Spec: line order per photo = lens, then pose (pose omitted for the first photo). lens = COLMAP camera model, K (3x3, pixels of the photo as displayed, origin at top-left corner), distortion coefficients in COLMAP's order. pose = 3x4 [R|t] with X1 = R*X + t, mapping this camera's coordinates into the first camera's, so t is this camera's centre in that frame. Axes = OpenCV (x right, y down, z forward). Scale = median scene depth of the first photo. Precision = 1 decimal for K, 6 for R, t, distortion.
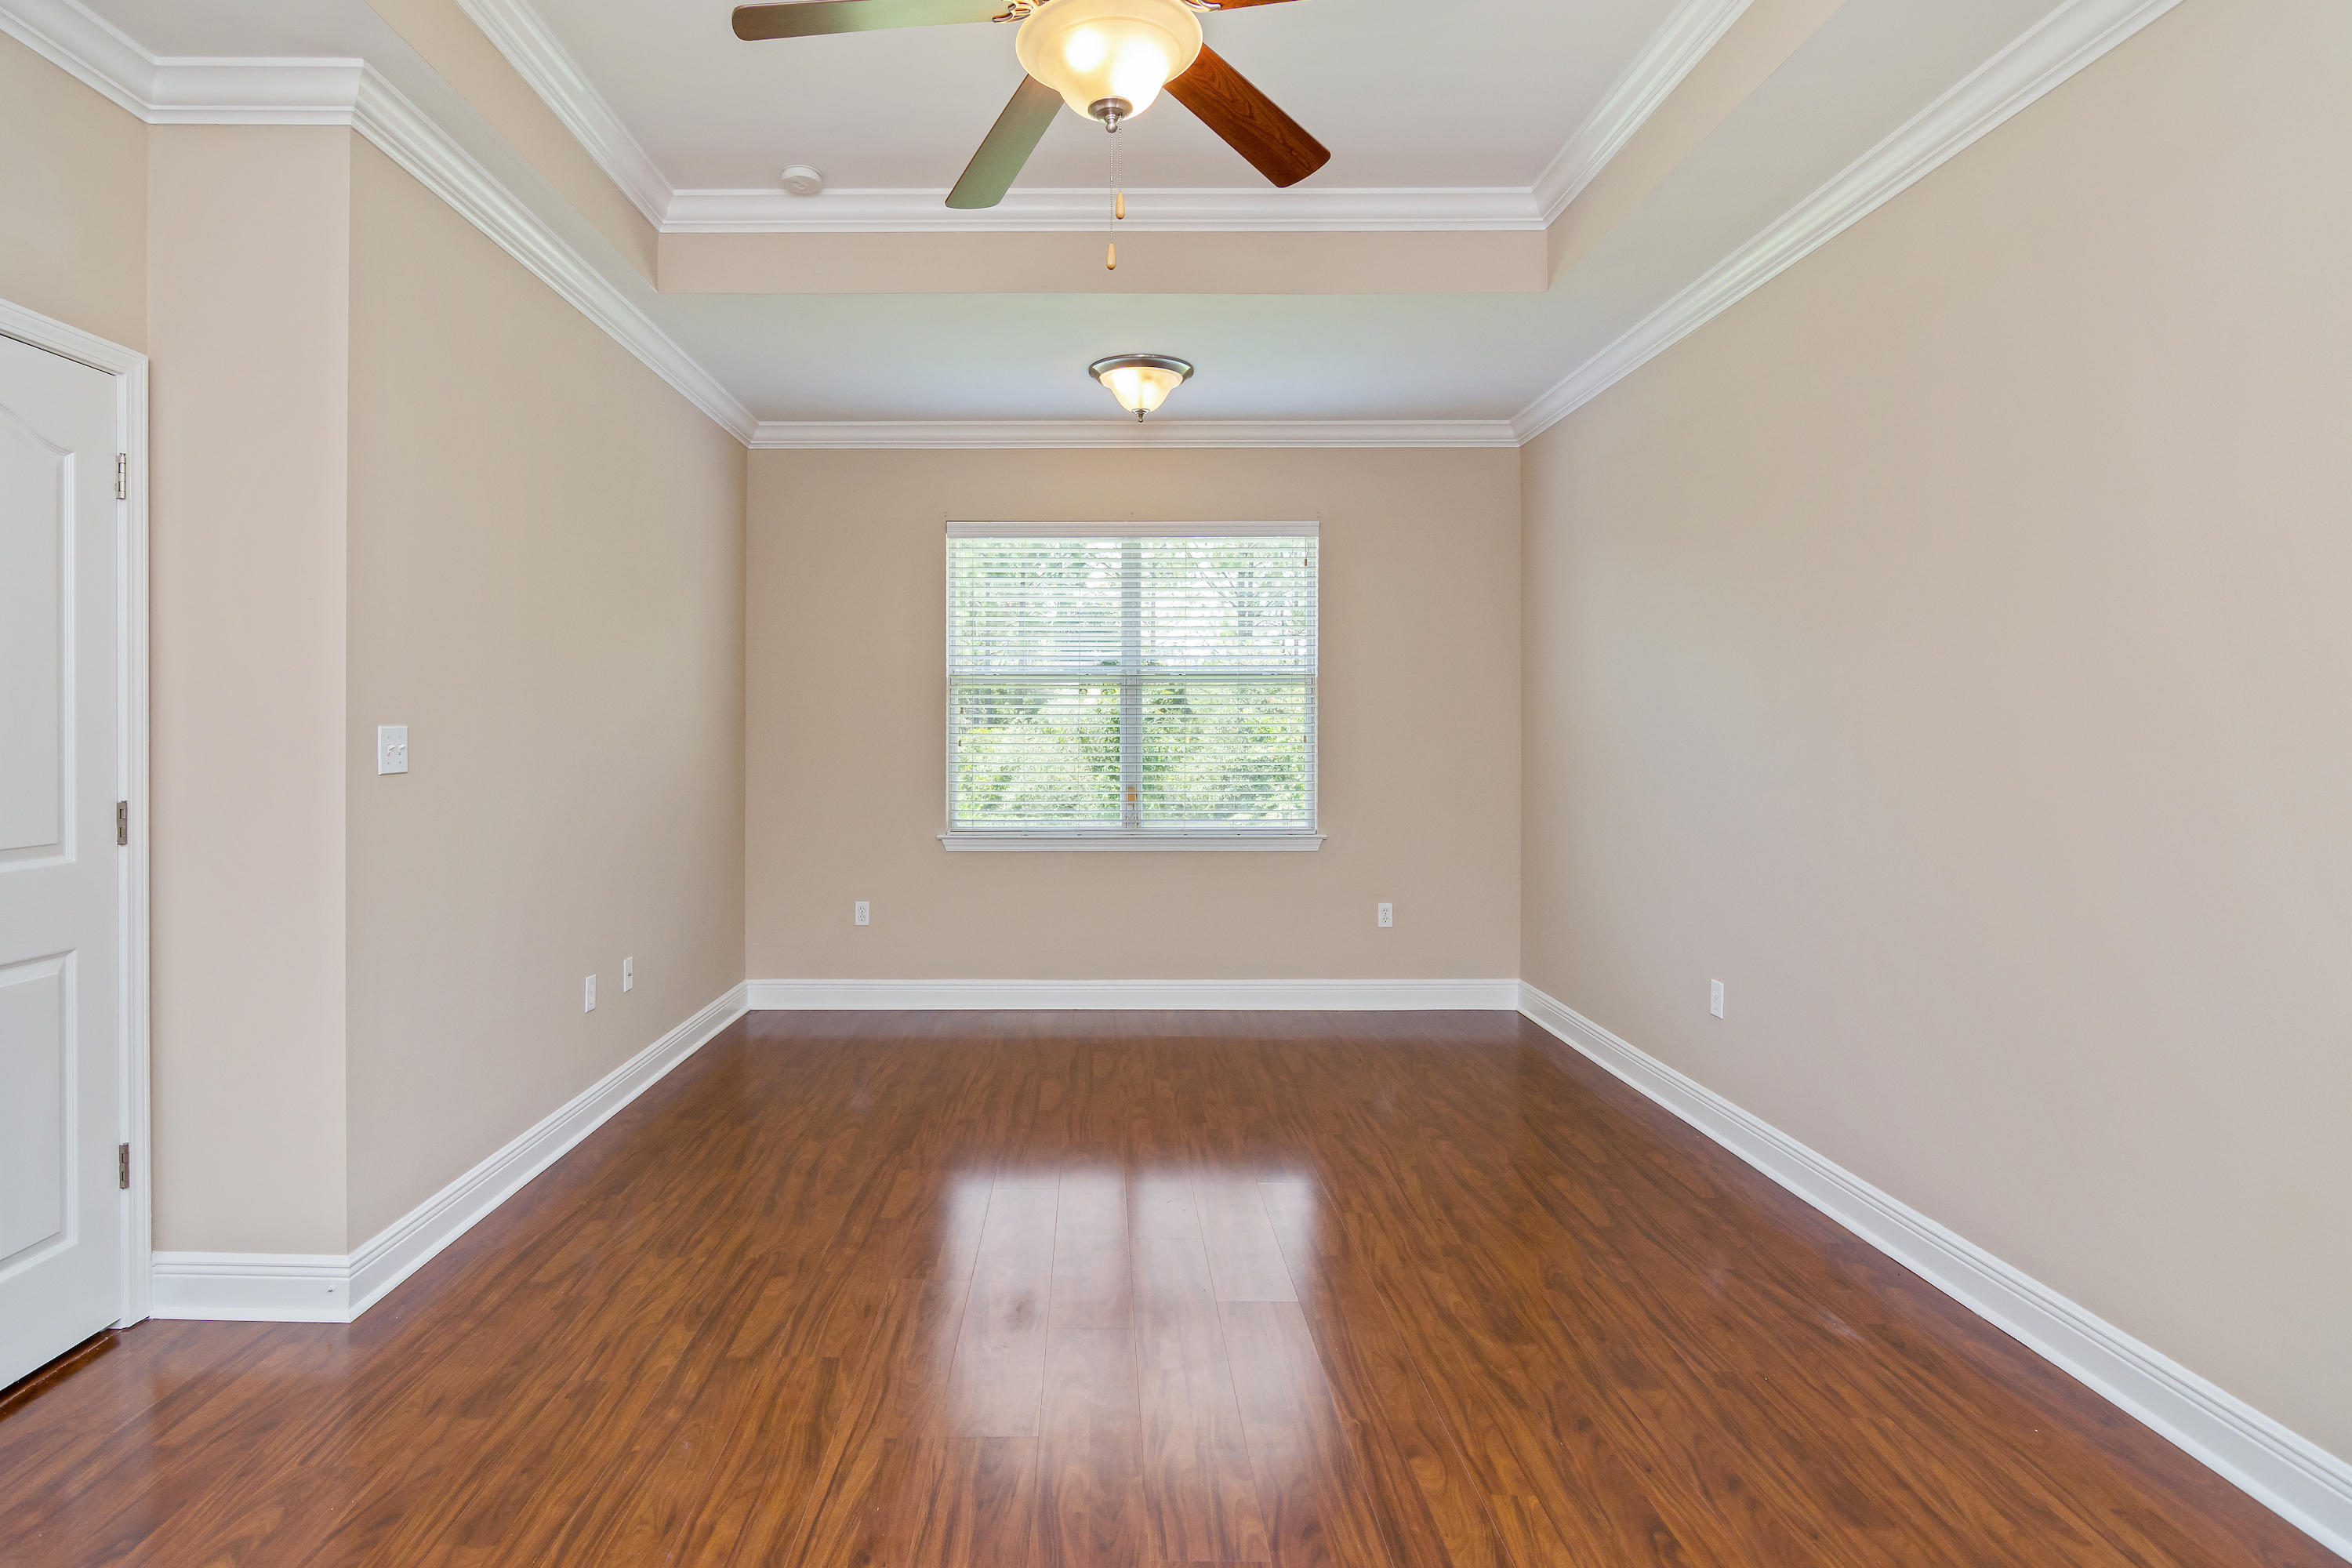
lens RADIAL K [[1232.5, 0, 1052.6], [0, 1232.5, 736.5], [0, 0, 1]] dist [-0.017238, 0.000061]
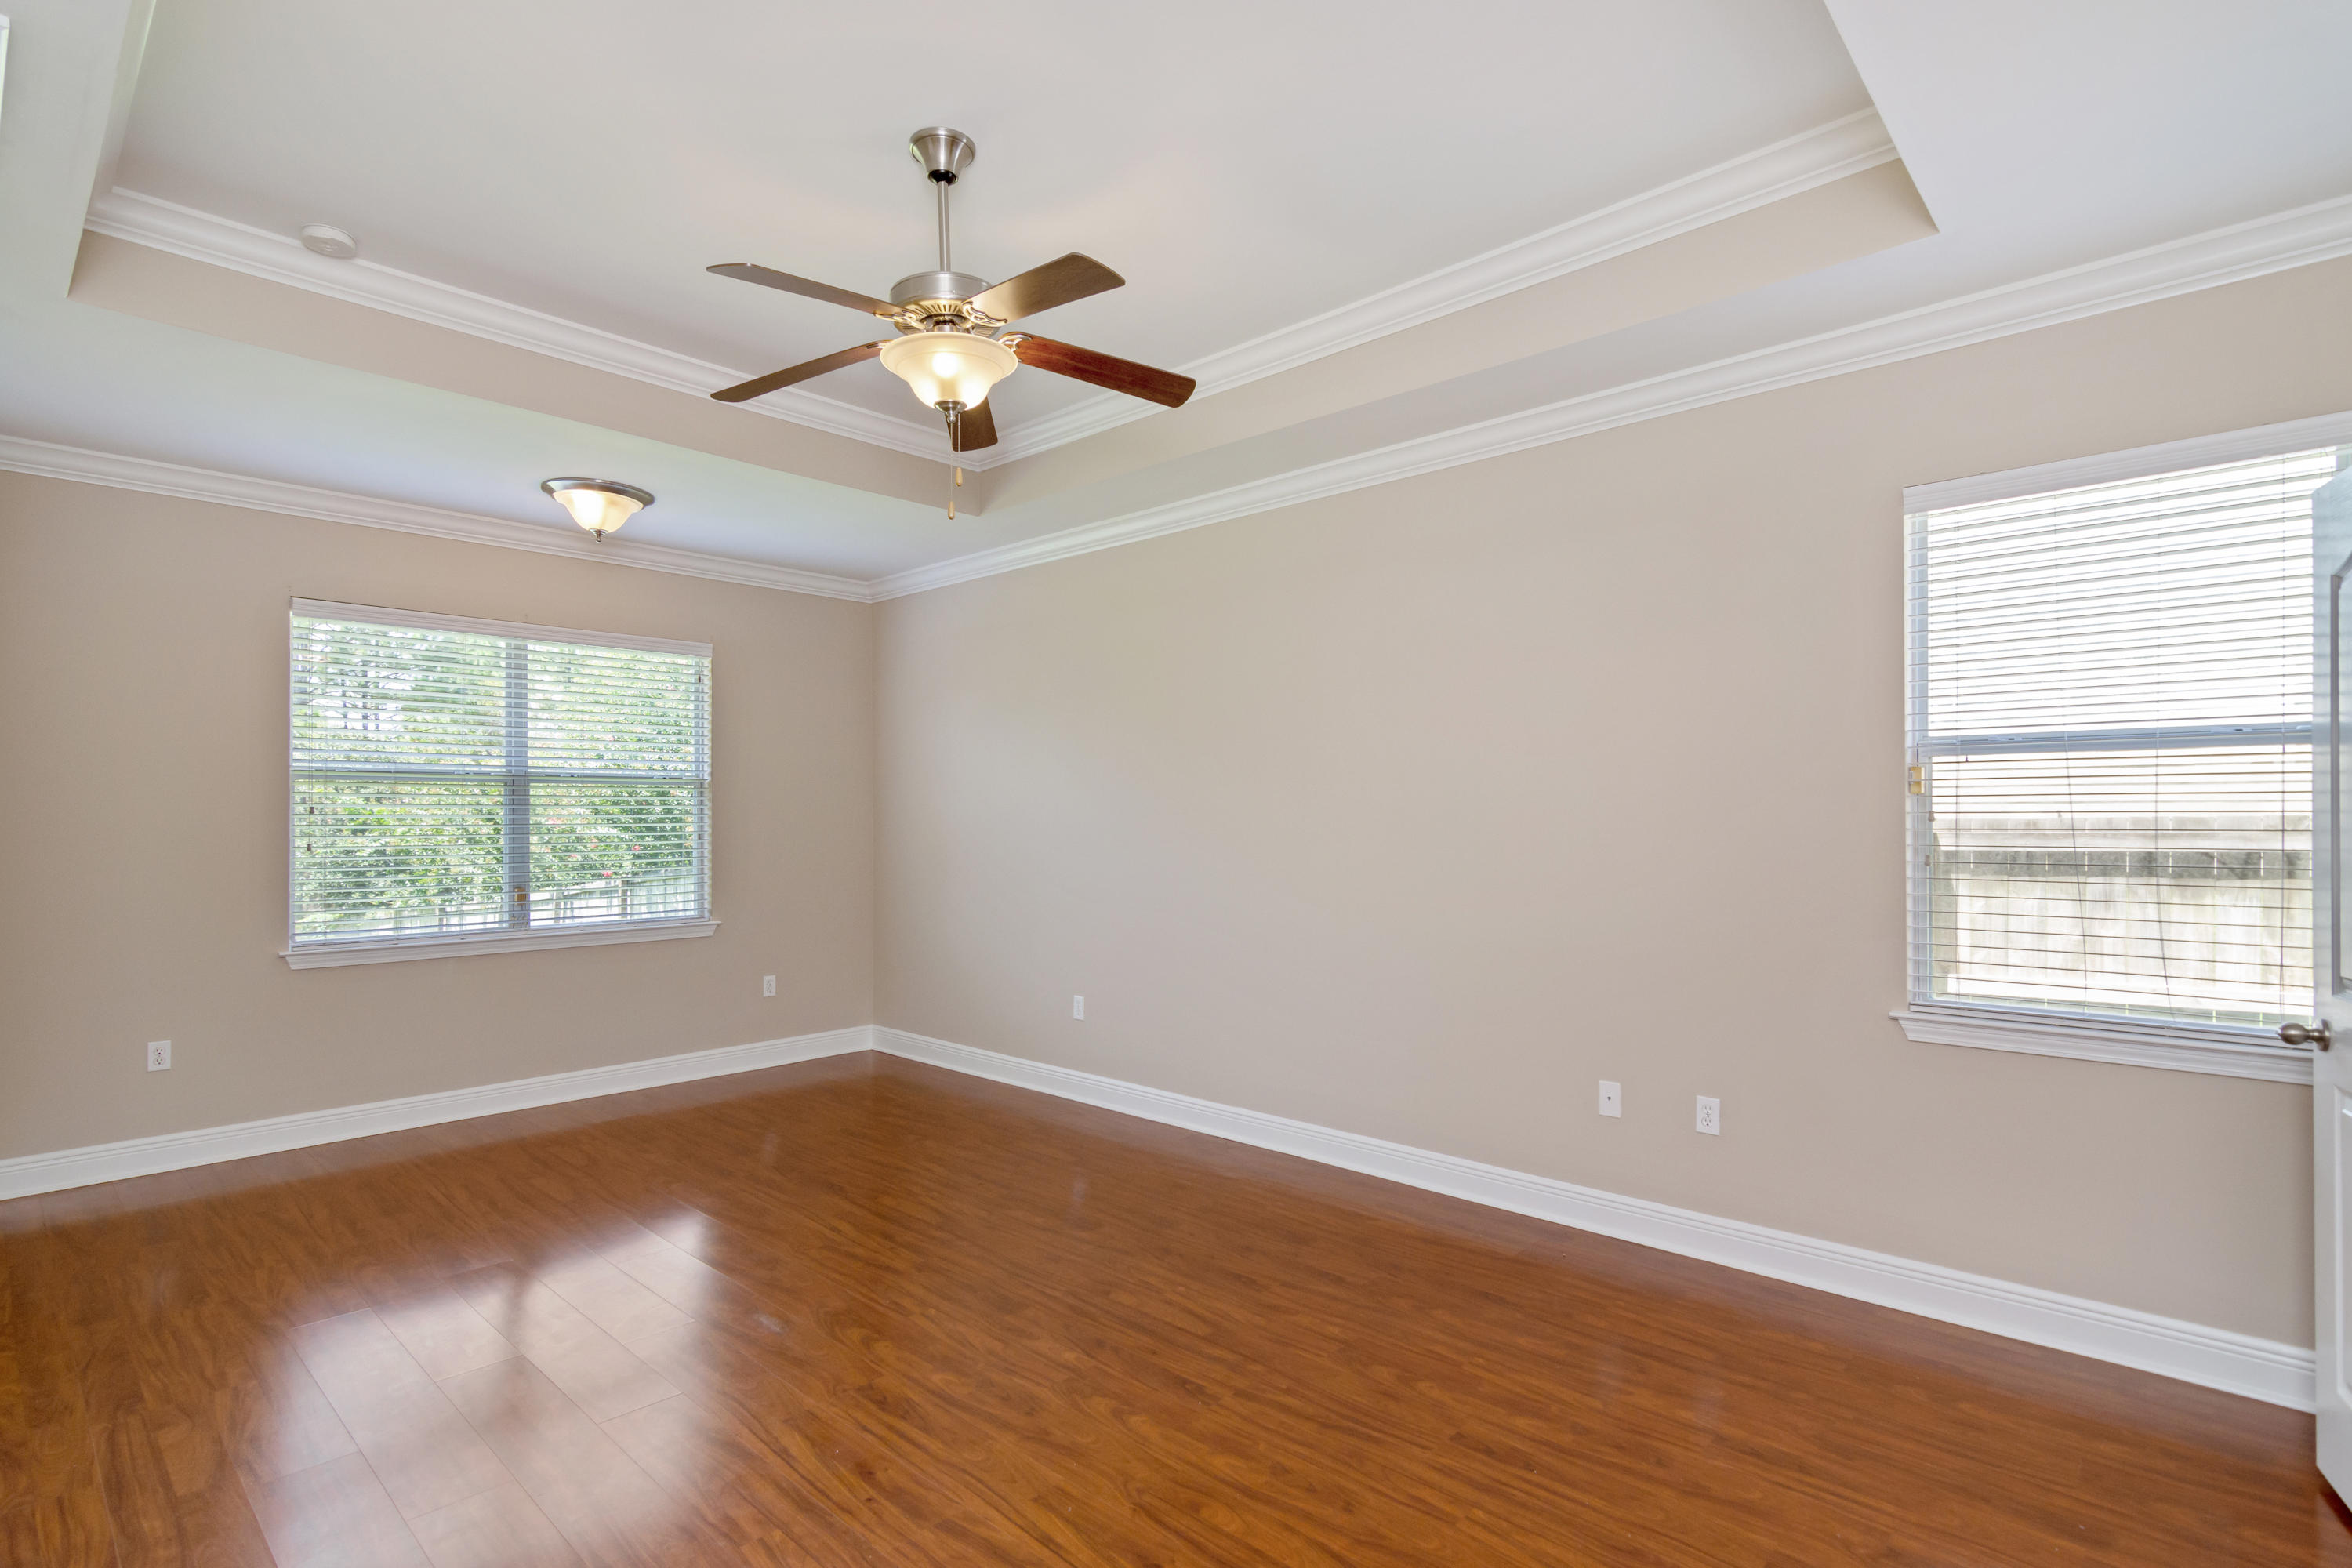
lens RADIAL K [[1168.9, 0, 1183.3], [0, 1168.9, 798.8], [0, 0, 1]] dist [-0.008077, 0.001992]
pose [[0.663928, 0.008888, 0.747743, -0.302295], [0.006302, 0.999827, -0.017480, -0.011352], [-0.747770, 0.016318, 0.663758, -0.035824]]
